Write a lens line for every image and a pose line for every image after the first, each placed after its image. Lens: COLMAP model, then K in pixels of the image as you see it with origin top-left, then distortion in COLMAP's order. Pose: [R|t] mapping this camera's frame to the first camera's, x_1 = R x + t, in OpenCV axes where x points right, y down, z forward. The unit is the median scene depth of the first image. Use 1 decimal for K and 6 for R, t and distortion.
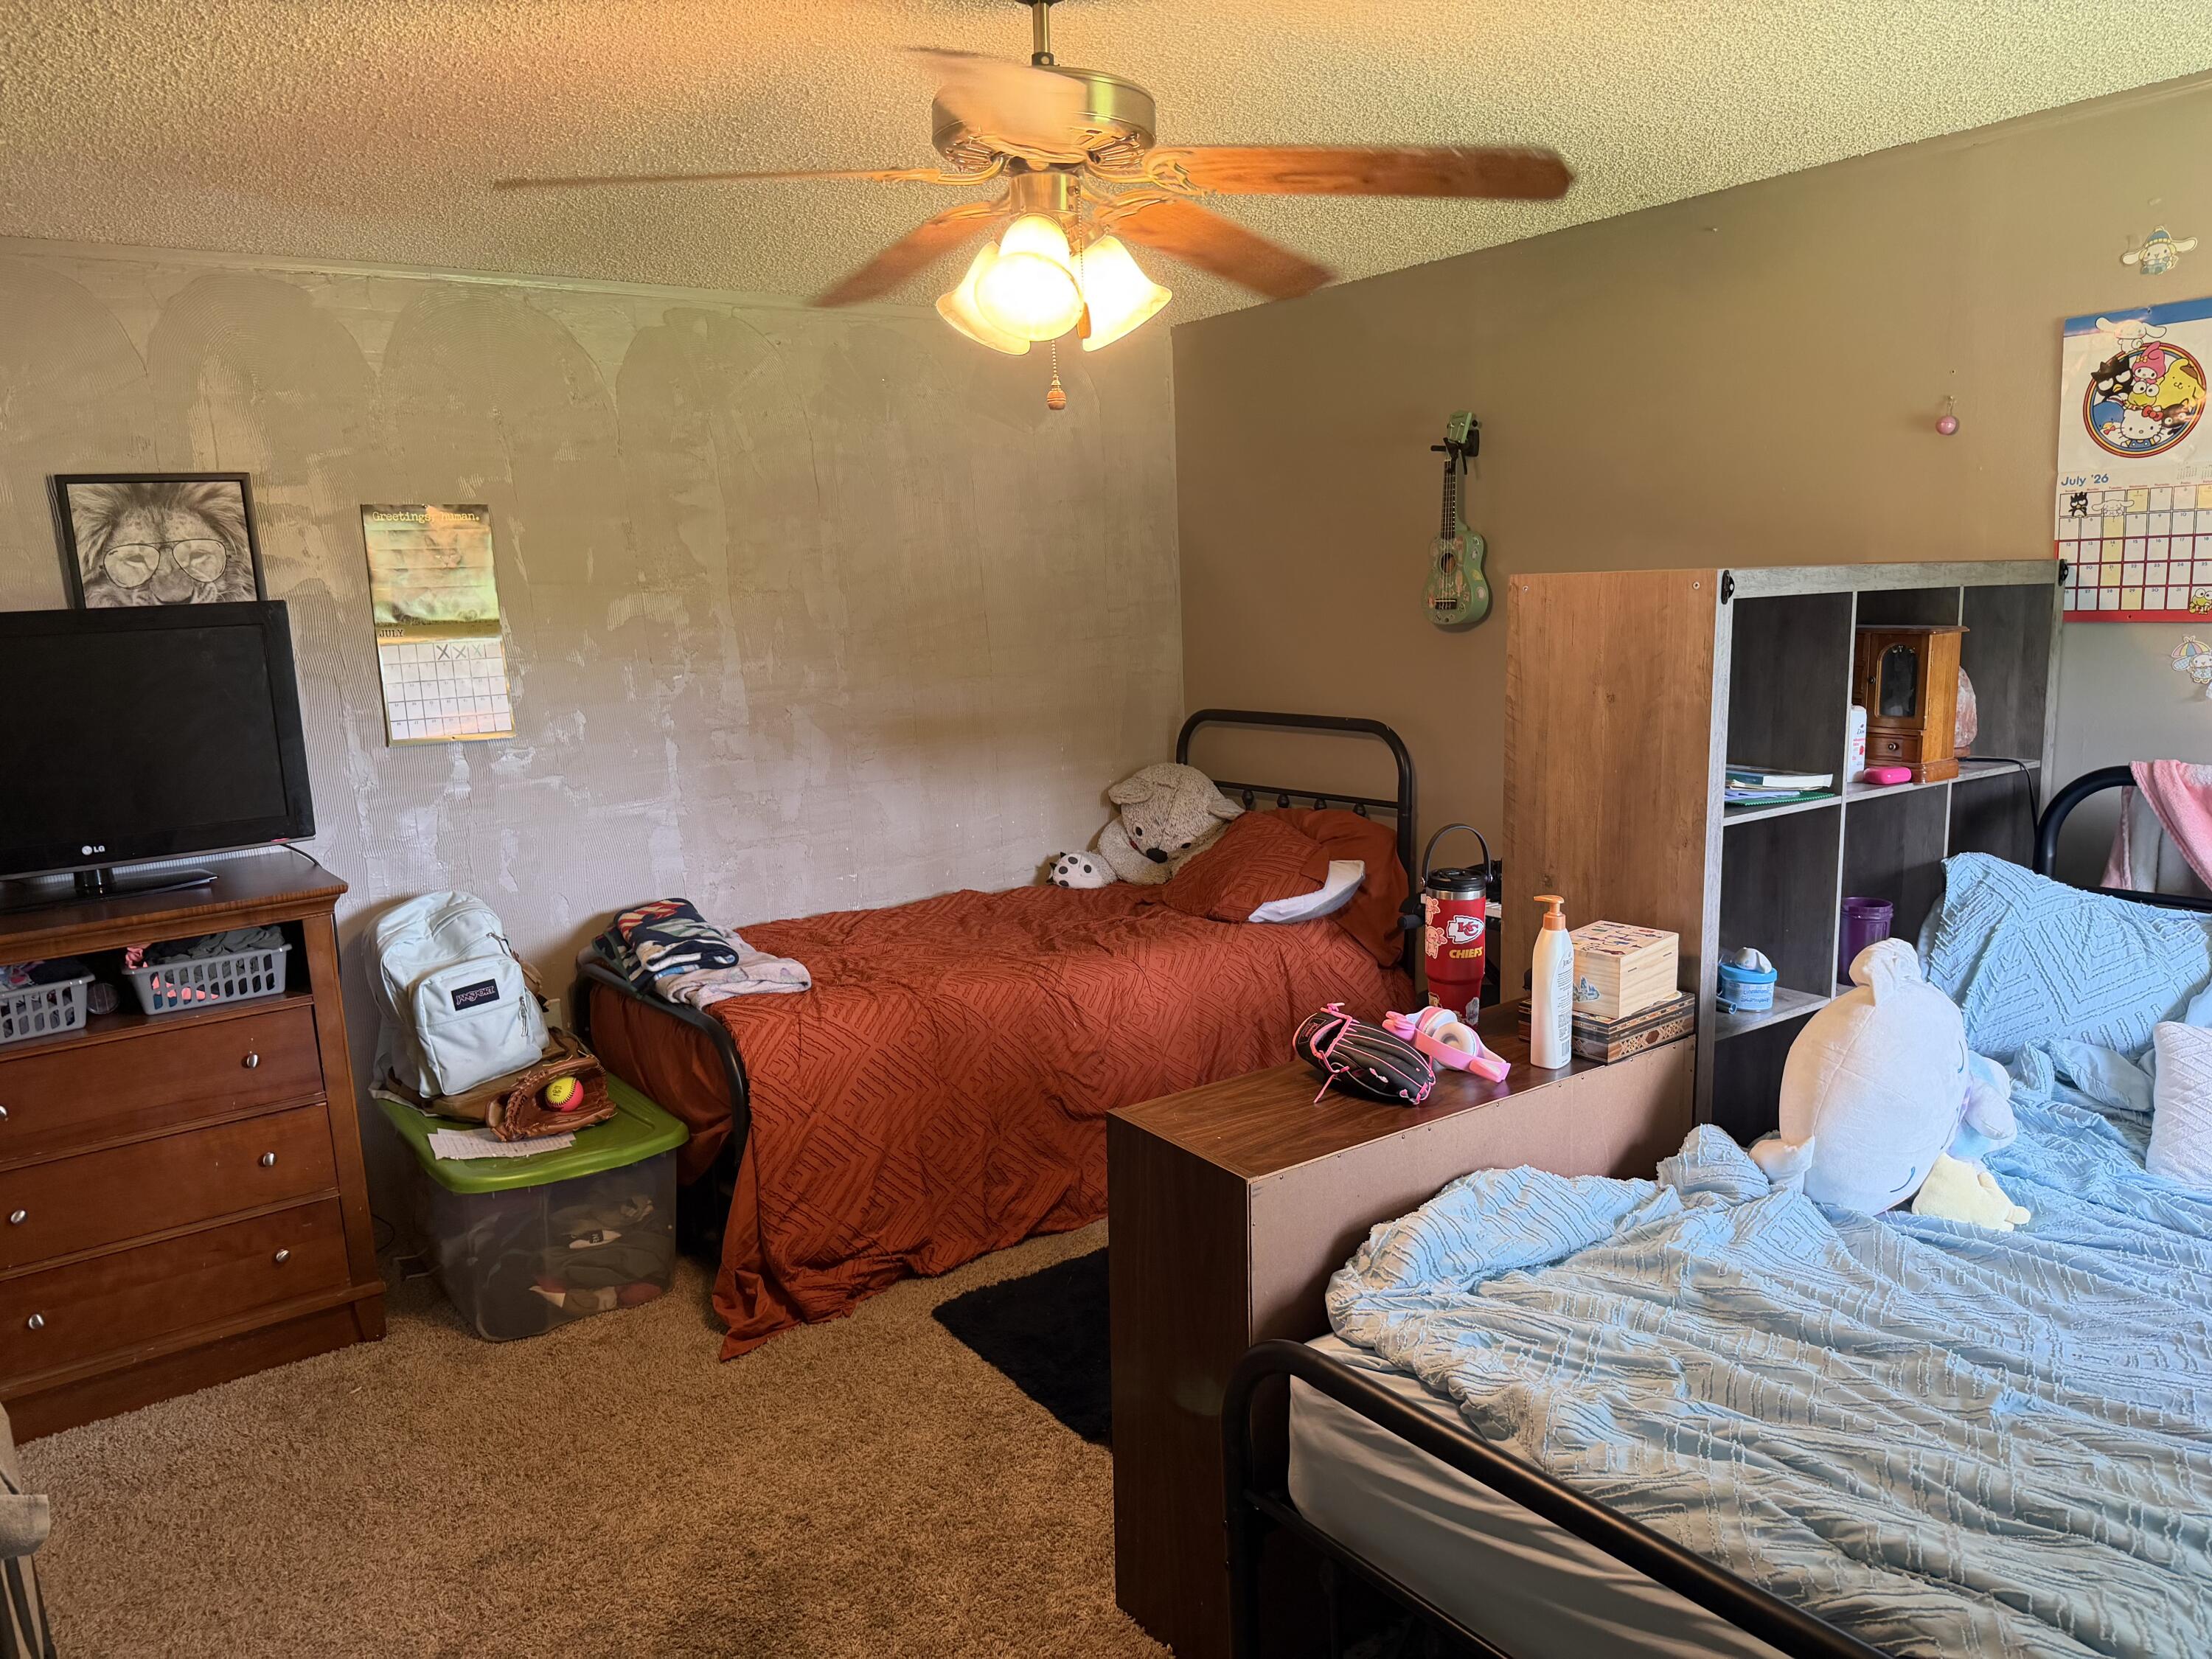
lens RADIAL K [[1550.5, 0, 1110.6], [0, 1550.5, 832.3], [0, 0, 1]] dist [0.009464, -0.022540]
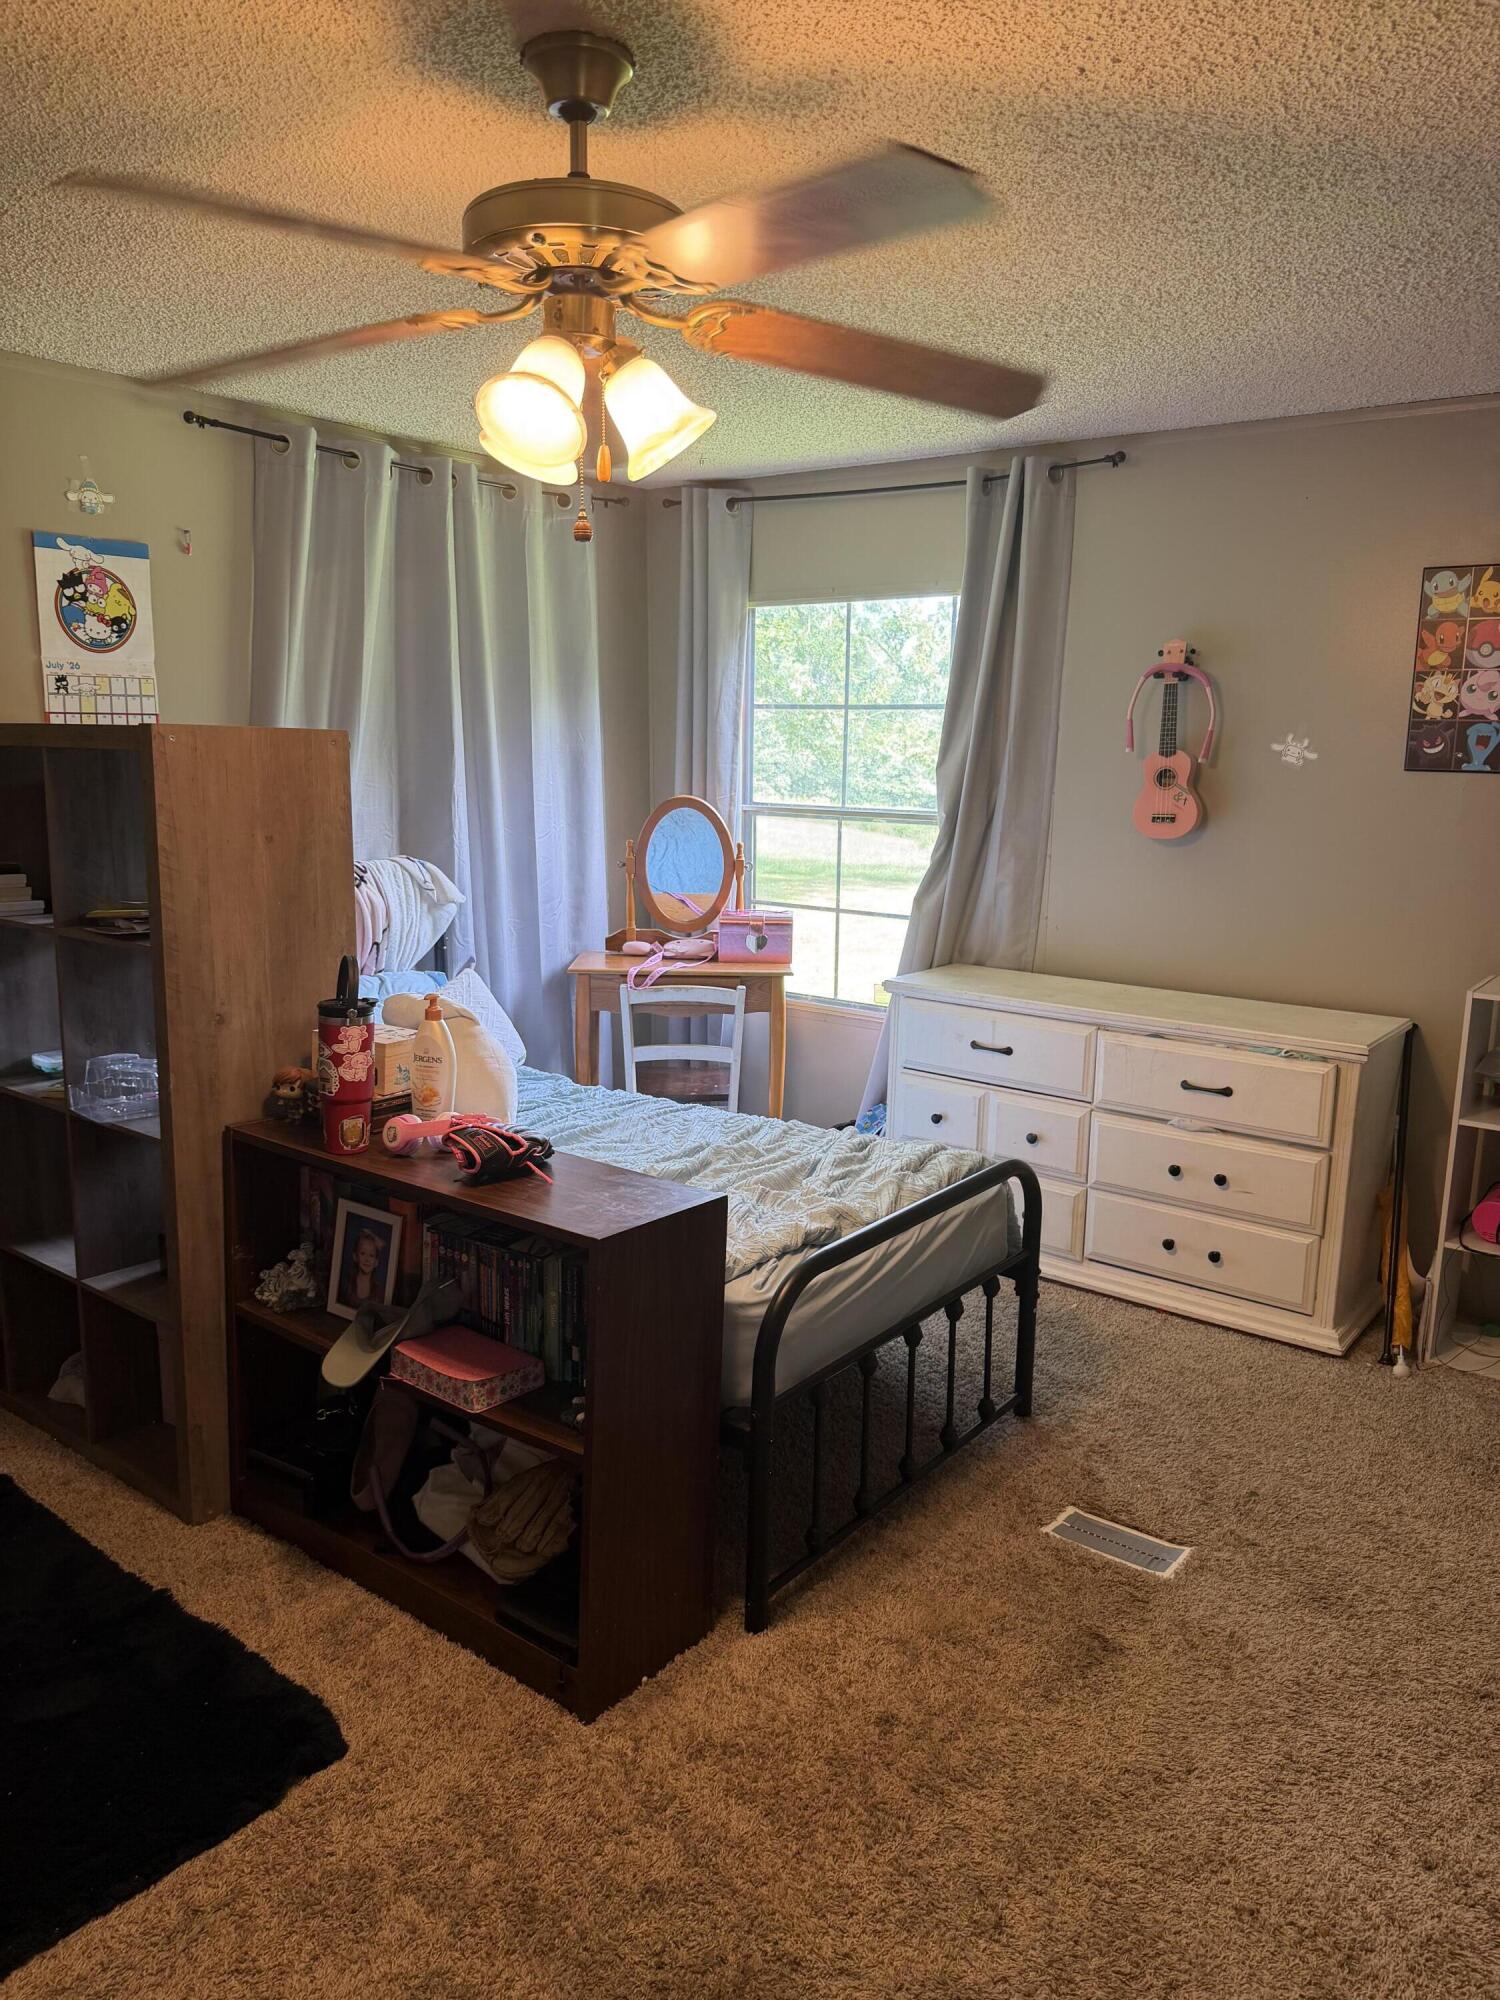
lens RADIAL K [[1401.9, 0, 755.8], [0, 1401.9, 1003.2], [0, 0, 1]] dist [0.009464, -0.022540]
pose [[-0.296606, -0.145373, 0.943870, -0.689586], [0.142845, 0.970474, 0.194358, -0.106717], [-0.944256, 0.192475, -0.267083, 0.865801]]
